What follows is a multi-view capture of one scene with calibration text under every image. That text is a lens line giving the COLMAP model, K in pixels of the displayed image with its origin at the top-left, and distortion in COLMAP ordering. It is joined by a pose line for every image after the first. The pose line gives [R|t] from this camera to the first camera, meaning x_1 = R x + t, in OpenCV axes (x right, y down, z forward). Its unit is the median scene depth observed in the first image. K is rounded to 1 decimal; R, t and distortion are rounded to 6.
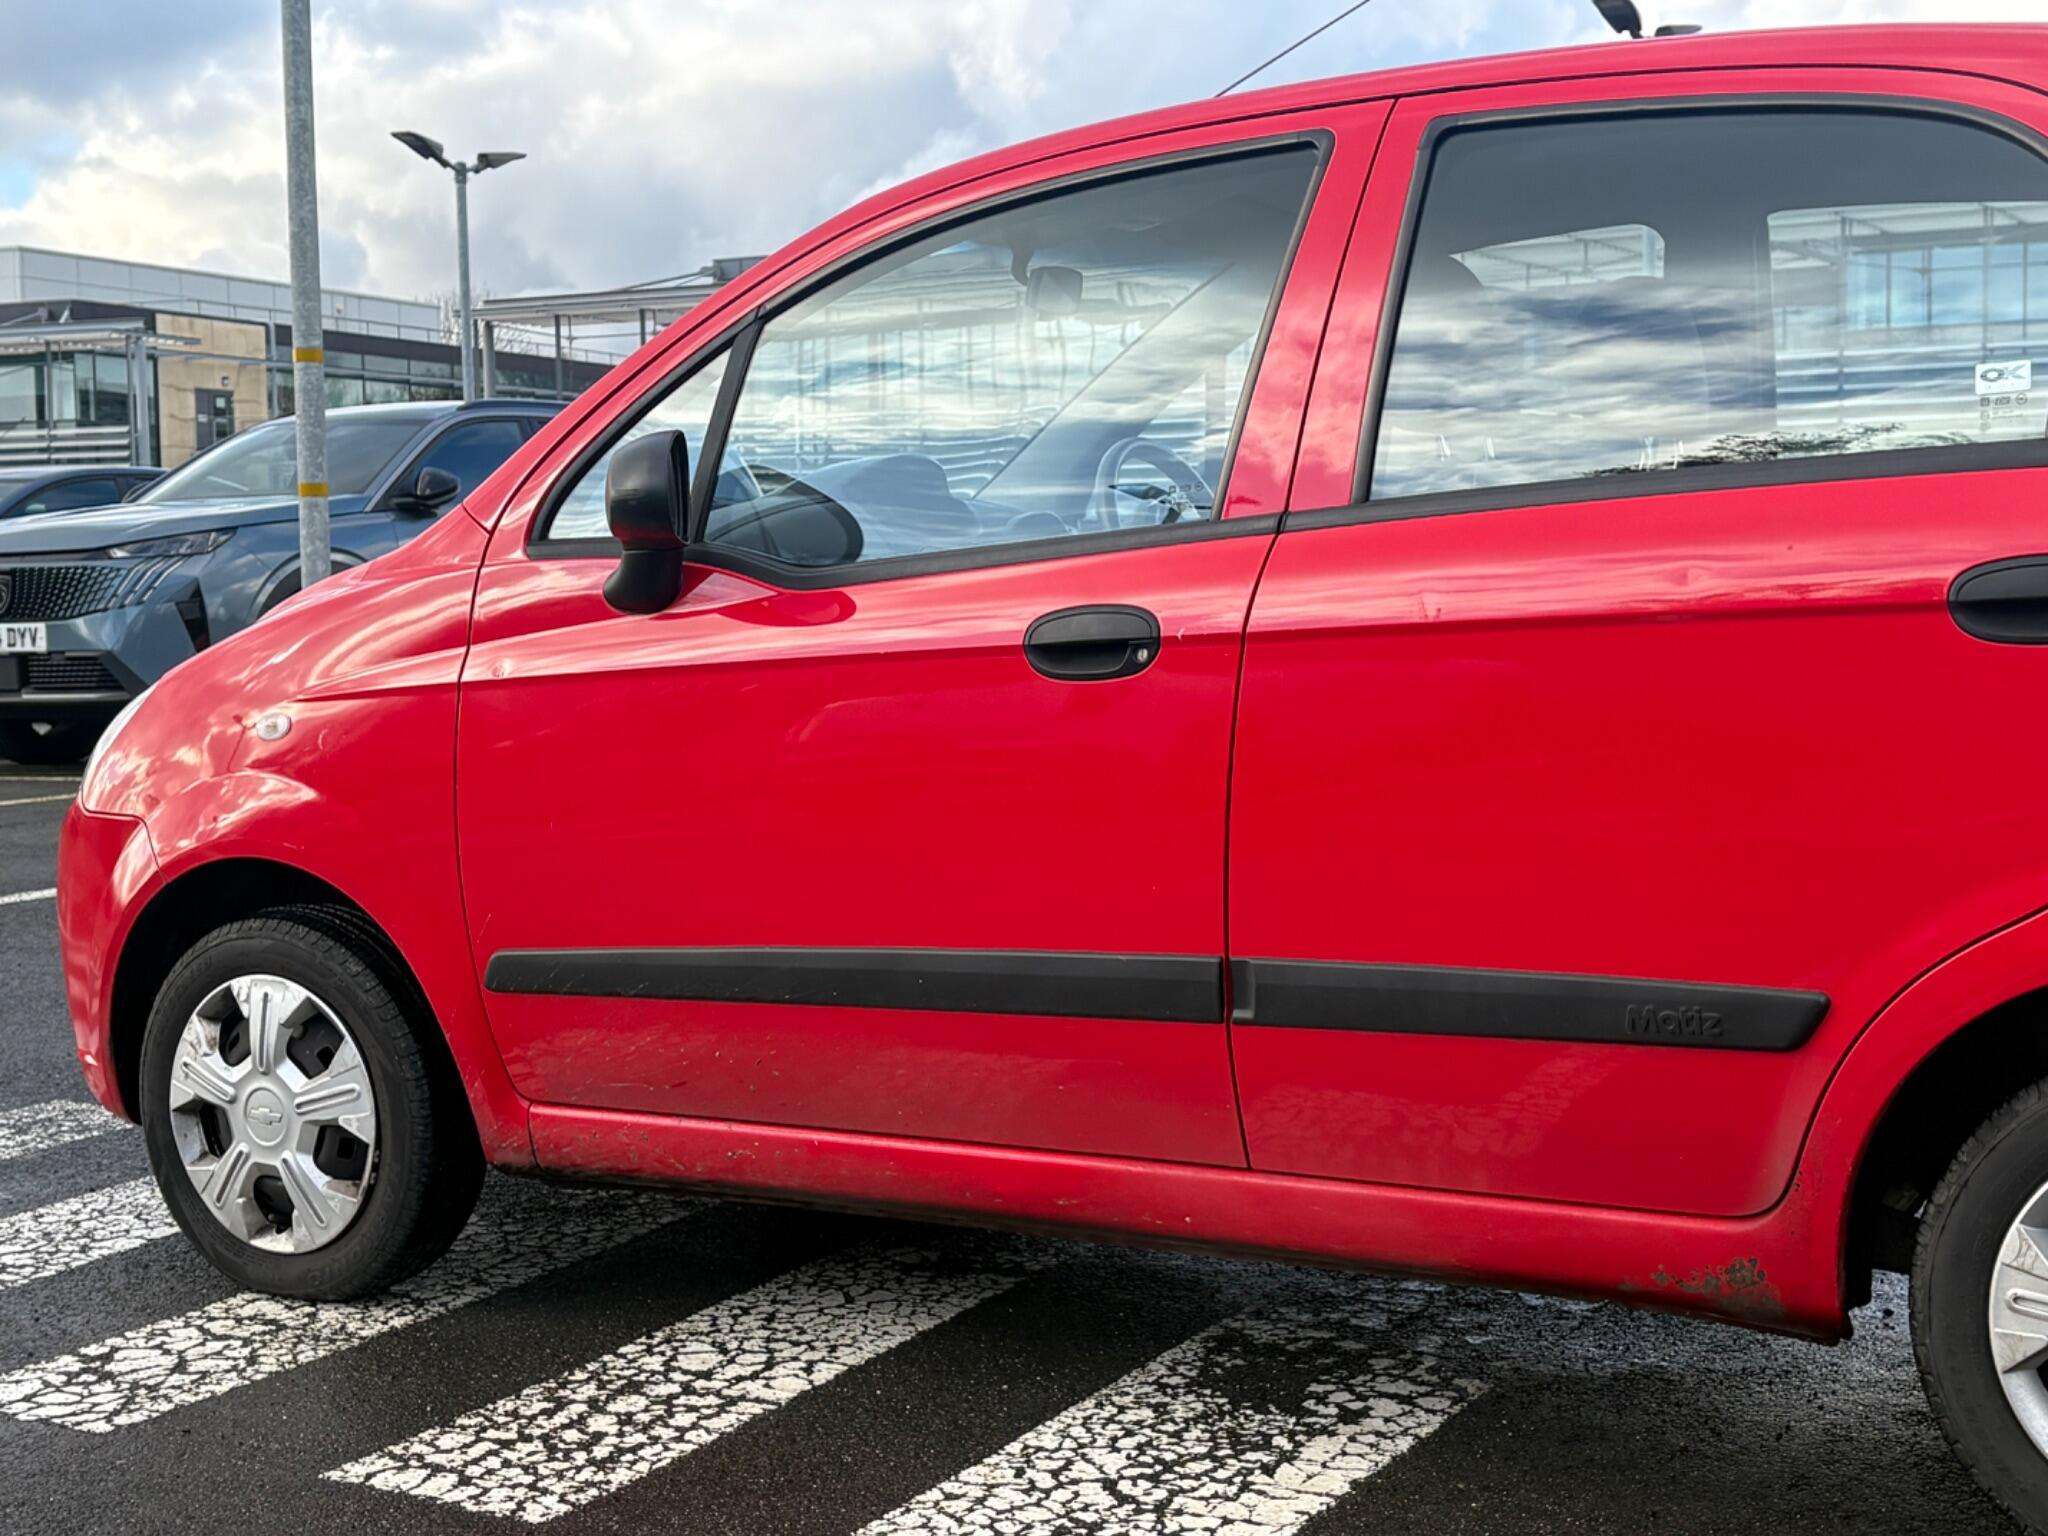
lens RADIAL K [[2962.5, 0, 1024.0], [0, 2962.5, 768.0], [0, 0, 1]] dist [0.257975, -1.049145]
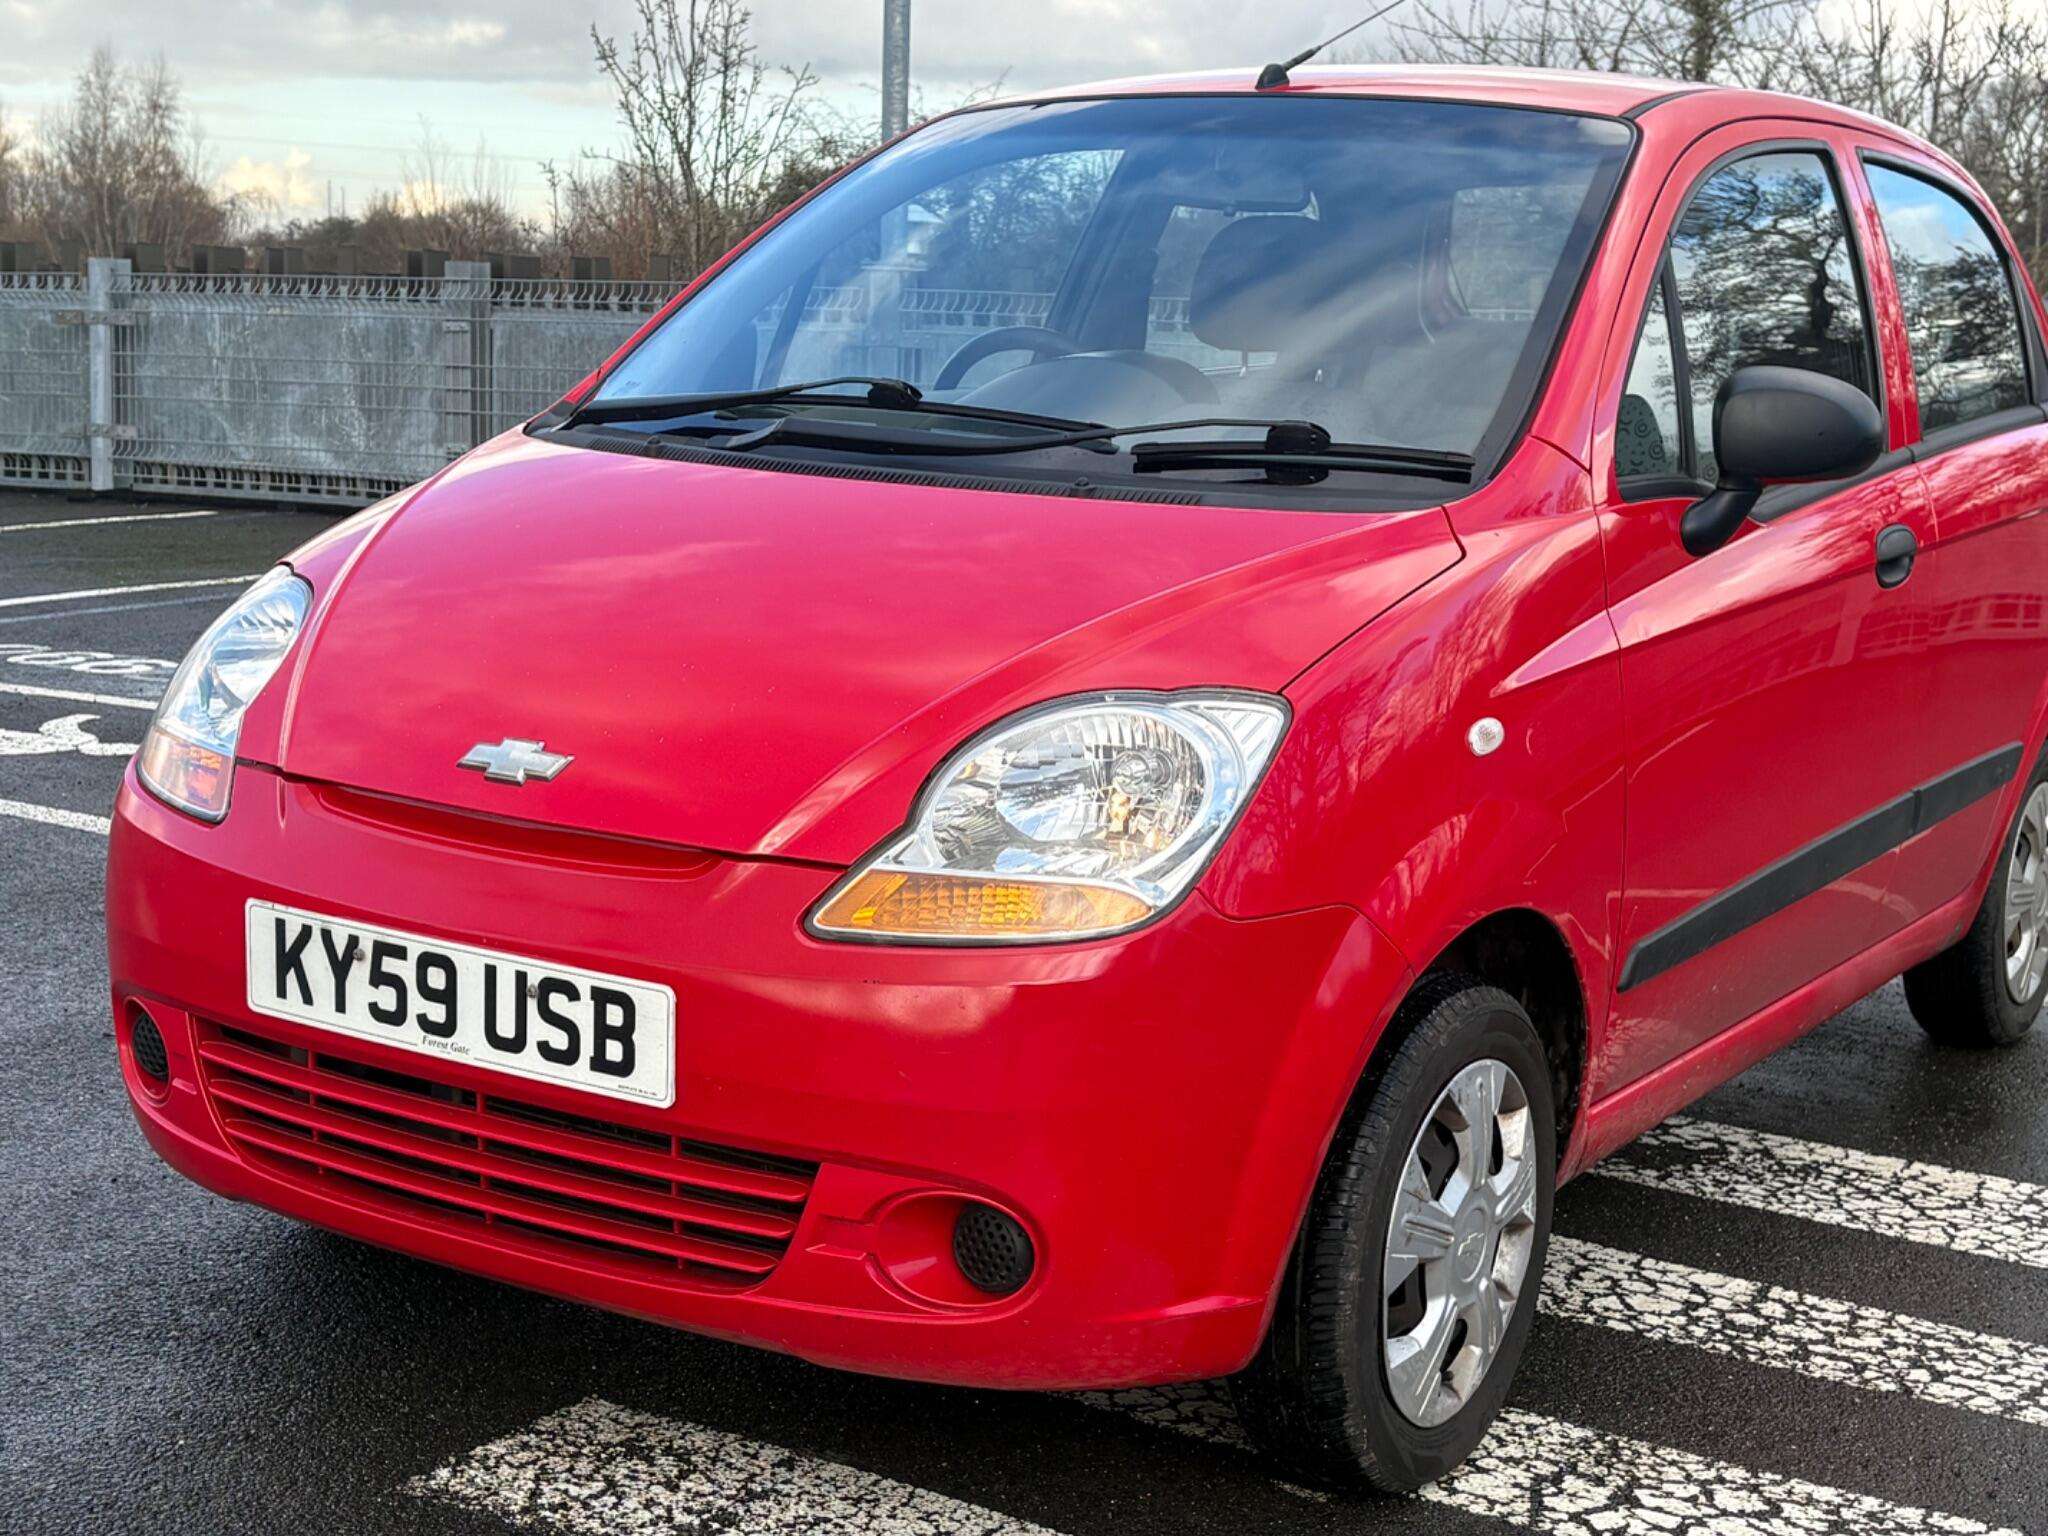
lens RADIAL K [[2909.2, 0, 1024.0], [0, 2909.2, 768.0], [0, 0, 1]] dist [0.250222, -0.923630]
pose [[0.016119, -0.134838, 0.990737, -1.091591], [0.040493, 0.990140, 0.134098, -0.121212], [-0.999050, 0.037956, 0.021420, 1.218825]]
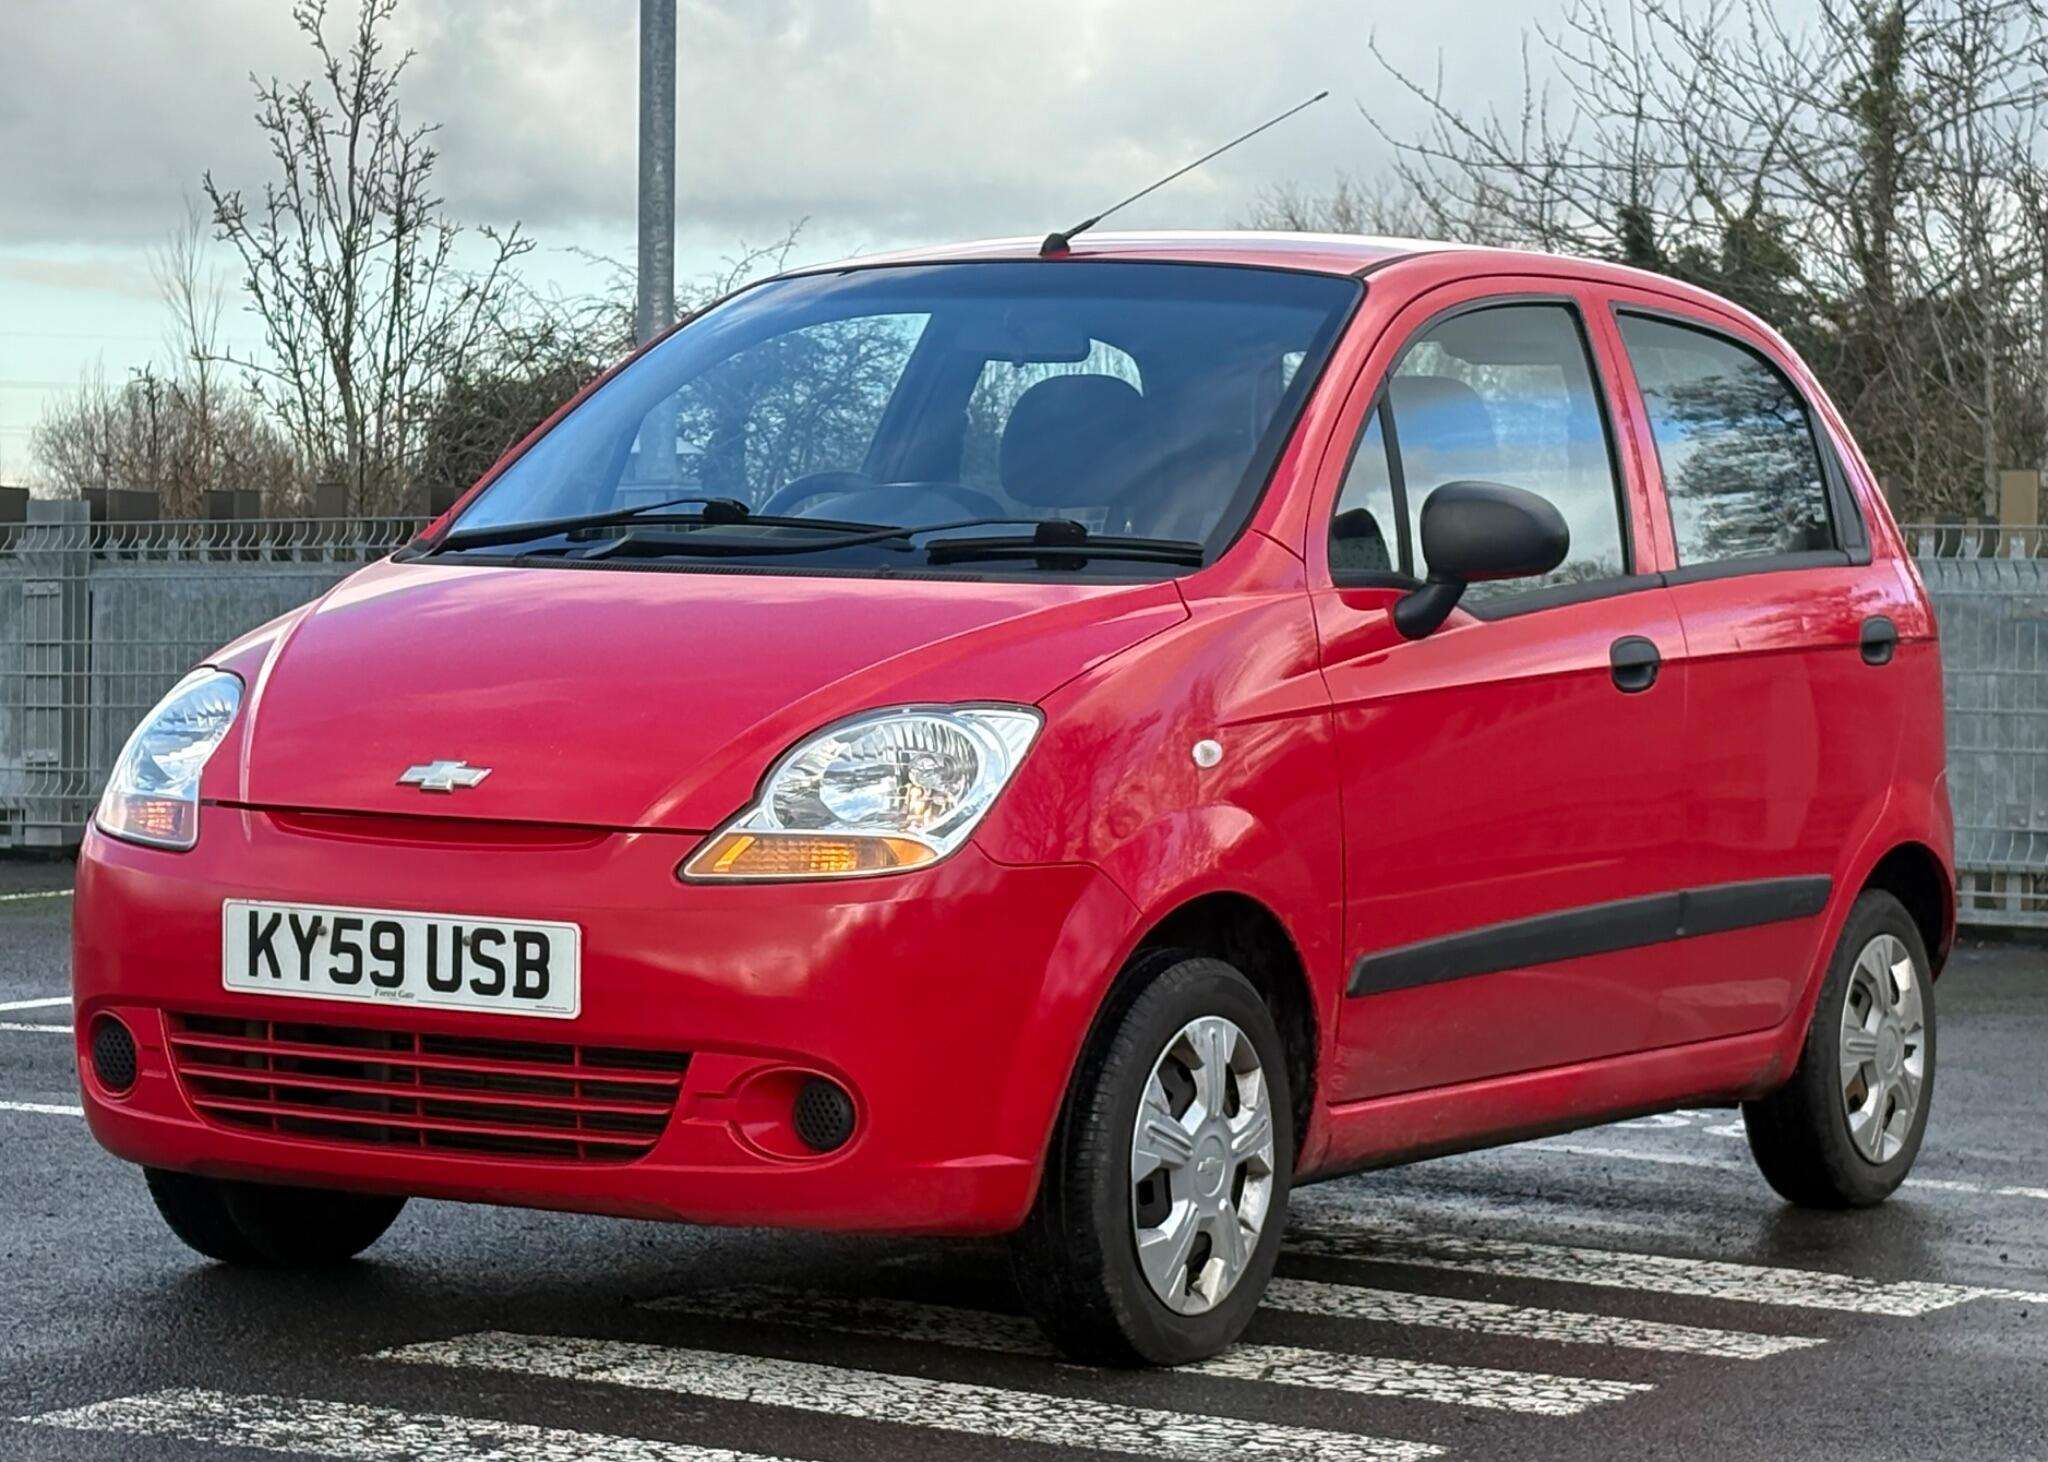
lens RADIAL K [[5127.6, 0, 1024.0], [0, 5127.6, 731.0], [0, 0, 1]] dist [0.267326, -0.817913]
pose [[-0.020290, -0.001745, 0.999793, -2.084037], [0.060323, 0.998175, 0.002966, -0.032392], [-0.997973, 0.060370, -0.020148, 1.207504]]
